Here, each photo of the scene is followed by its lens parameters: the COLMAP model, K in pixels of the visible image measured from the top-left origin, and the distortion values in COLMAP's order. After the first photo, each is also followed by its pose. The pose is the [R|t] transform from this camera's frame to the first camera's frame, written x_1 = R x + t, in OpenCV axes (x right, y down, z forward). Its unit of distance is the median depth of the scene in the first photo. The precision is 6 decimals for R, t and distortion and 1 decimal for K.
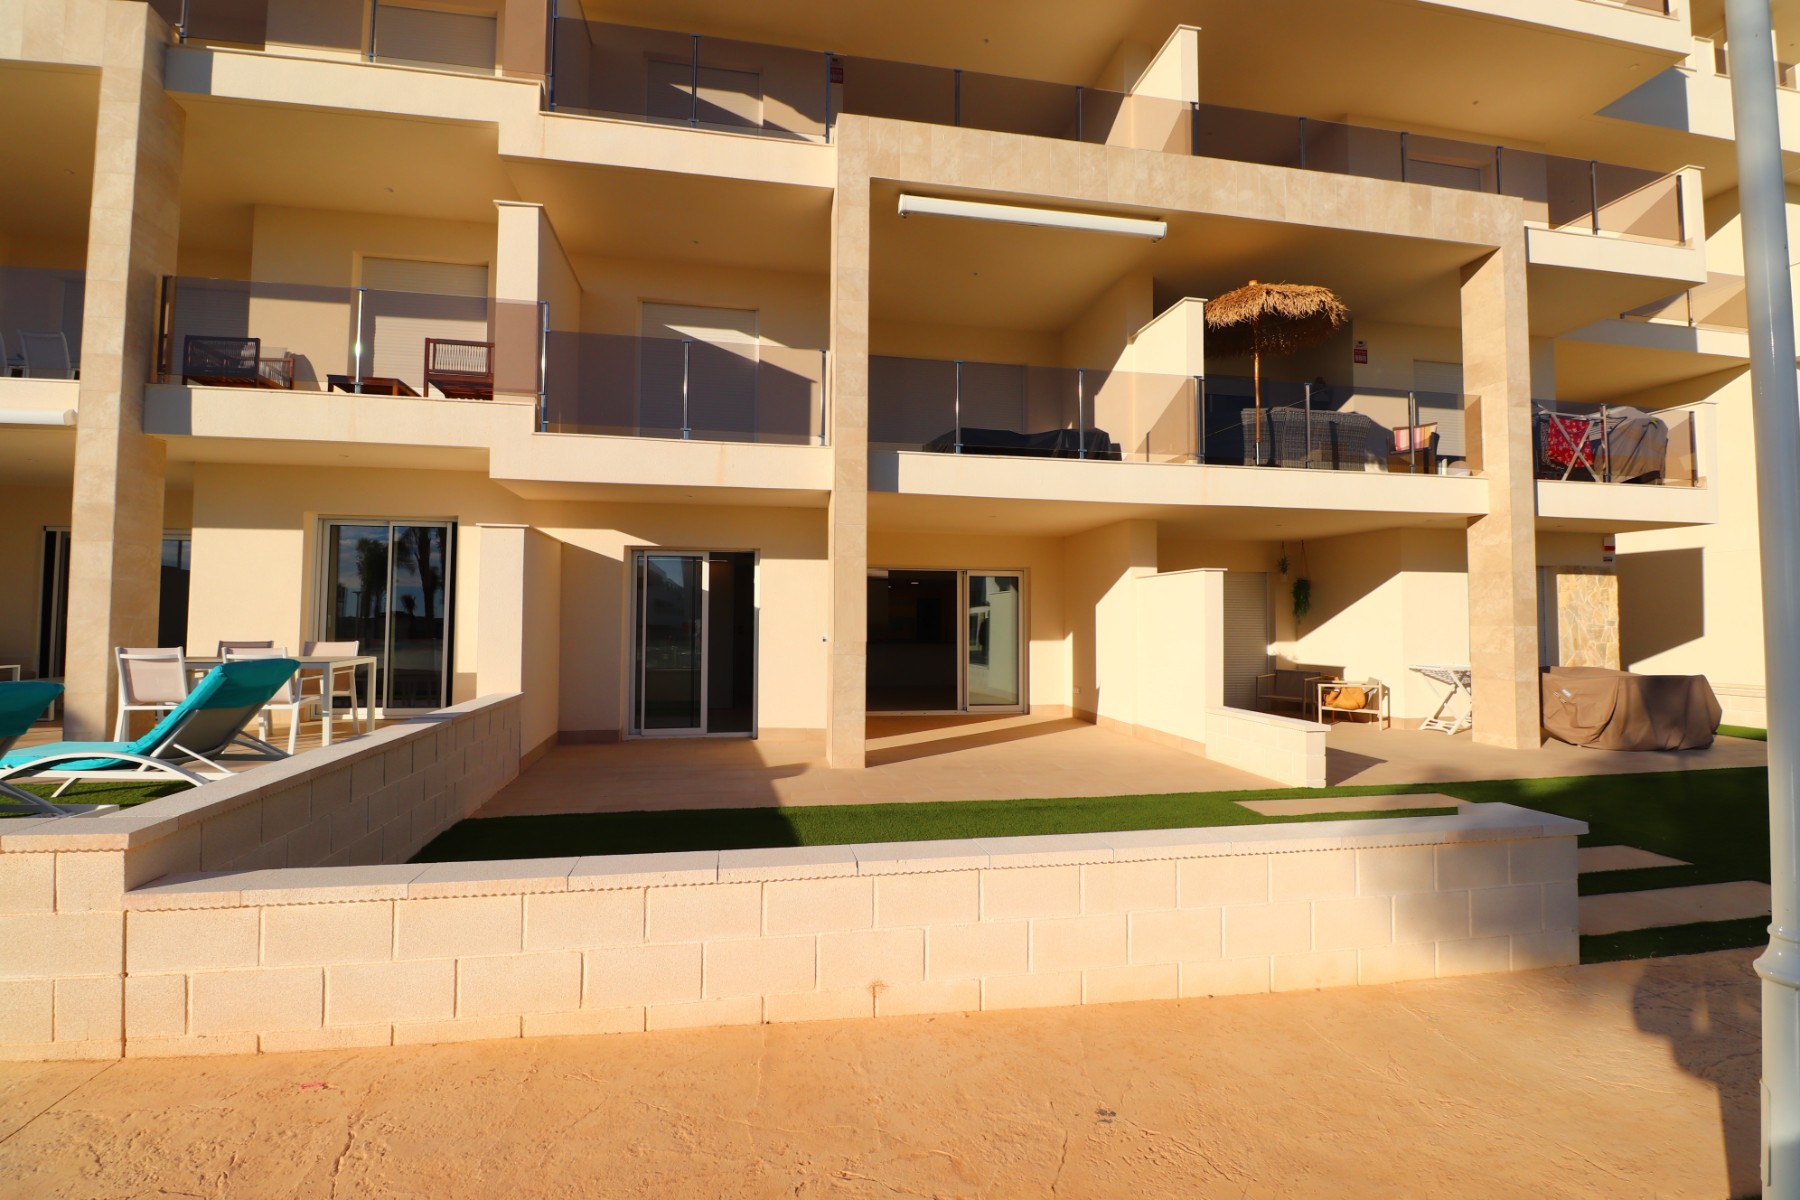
lens RADIAL K [[842.5, 0, 900.0], [0, 842.5, 600.0], [0, 0, 1]] dist [-0.001270, -0.014450]
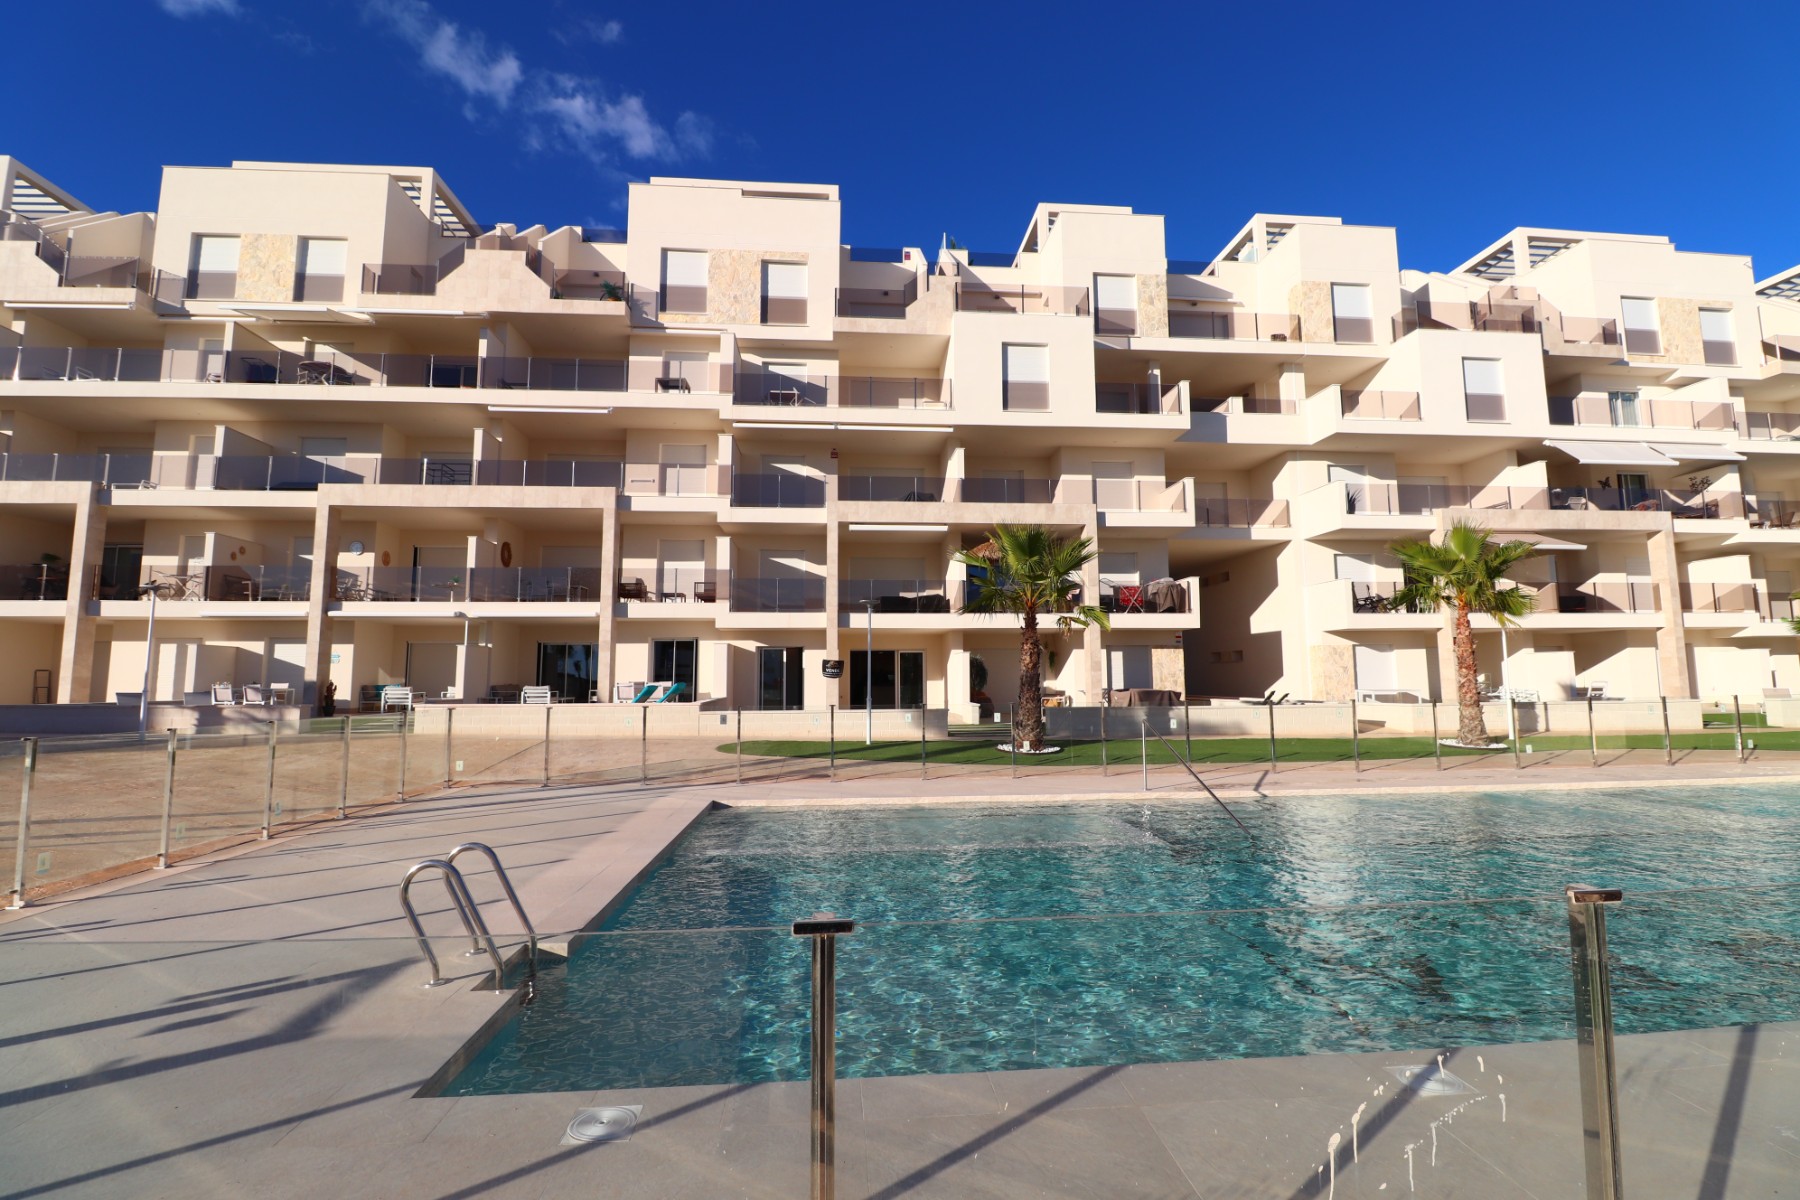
lens RADIAL K [[842.5, 0, 900.0], [0, 842.5, 600.0], [0, 0, 1]] dist [-0.001270, -0.014450]
pose [[0.994283, -0.020461, -0.104798, 0.449439], [0.013067, 0.997408, -0.070760, -0.013926], [0.105975, 0.068986, 0.991973, -1.751867]]
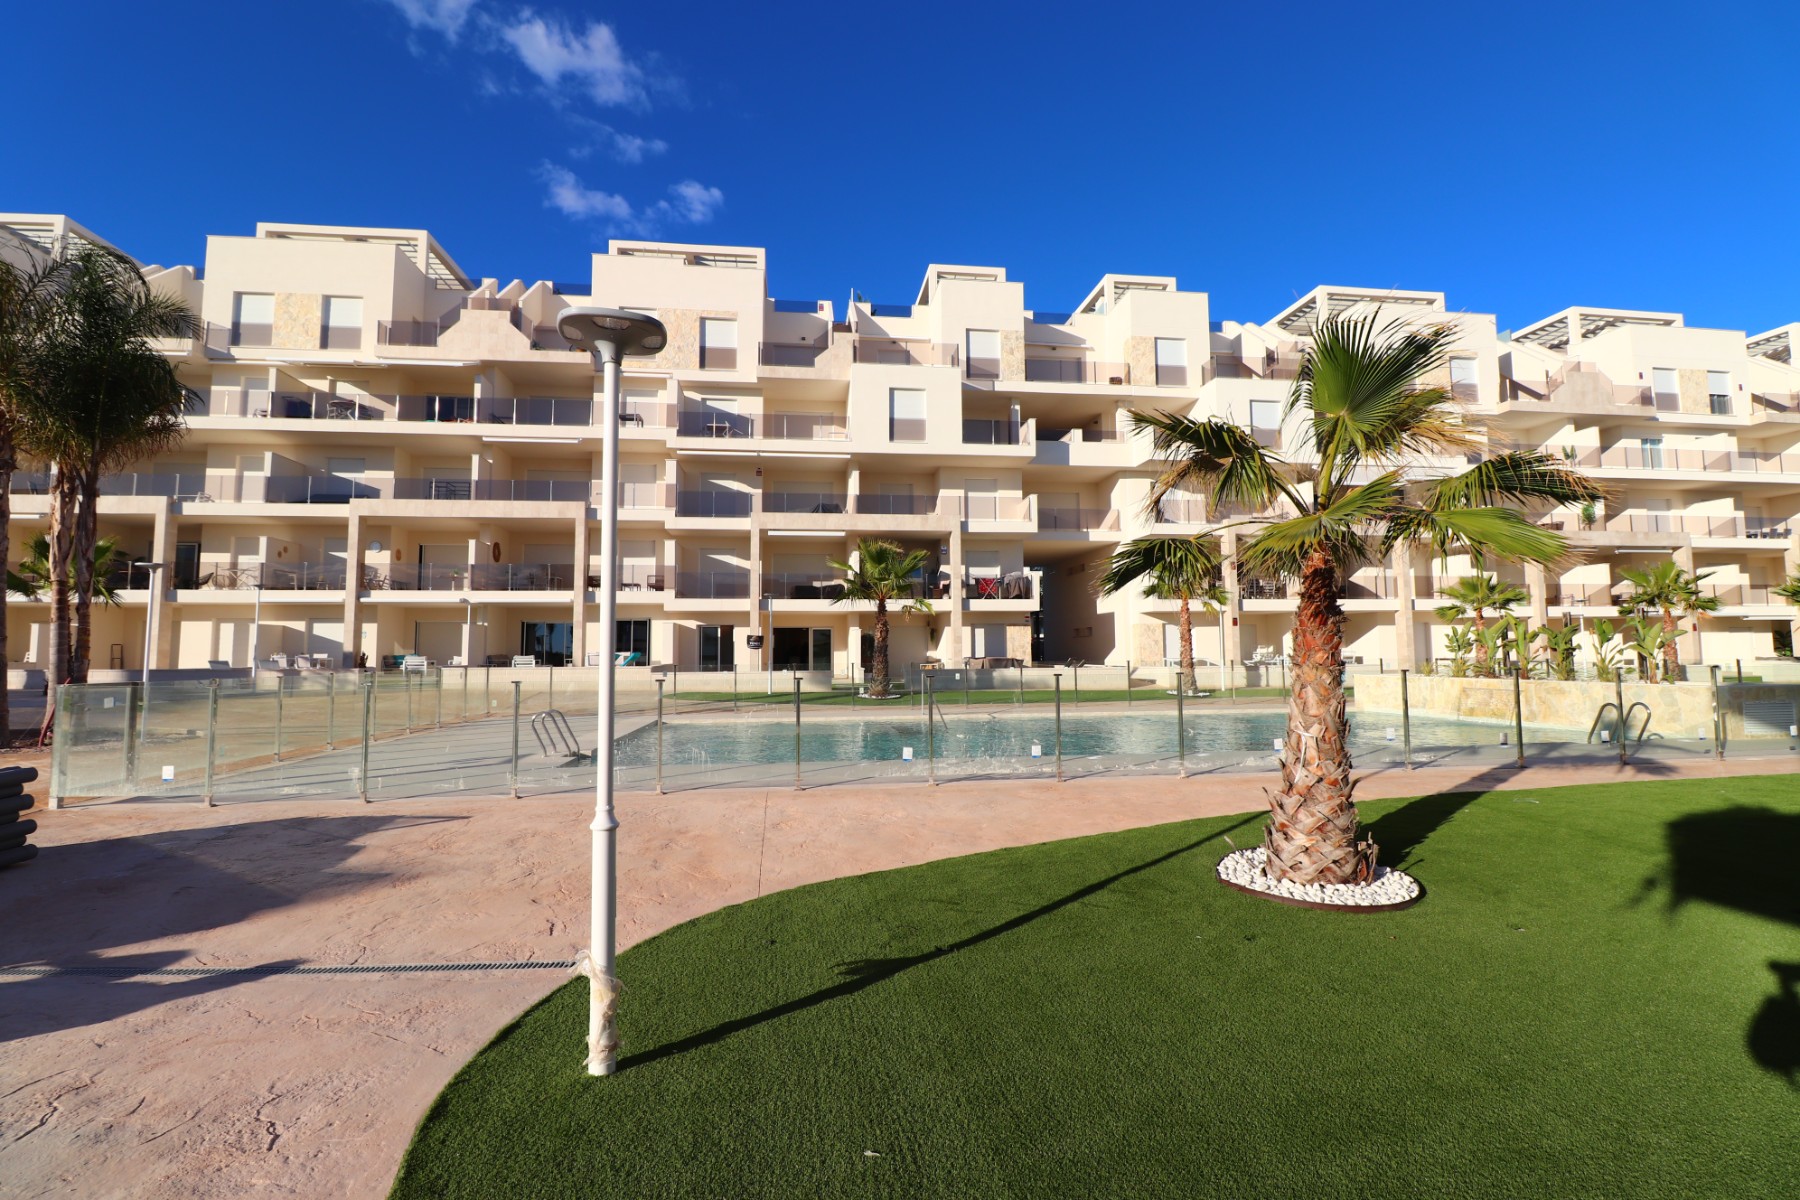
lens RADIAL K [[842.5, 0, 900.0], [0, 842.5, 600.0], [0, 0, 1]] dist [-0.001270, -0.014450]
pose [[0.998271, -0.016352, -0.056467, 0.754175], [0.014079, 0.999084, -0.040414, -0.012512], [0.057076, 0.039549, 0.997586, -2.567945]]
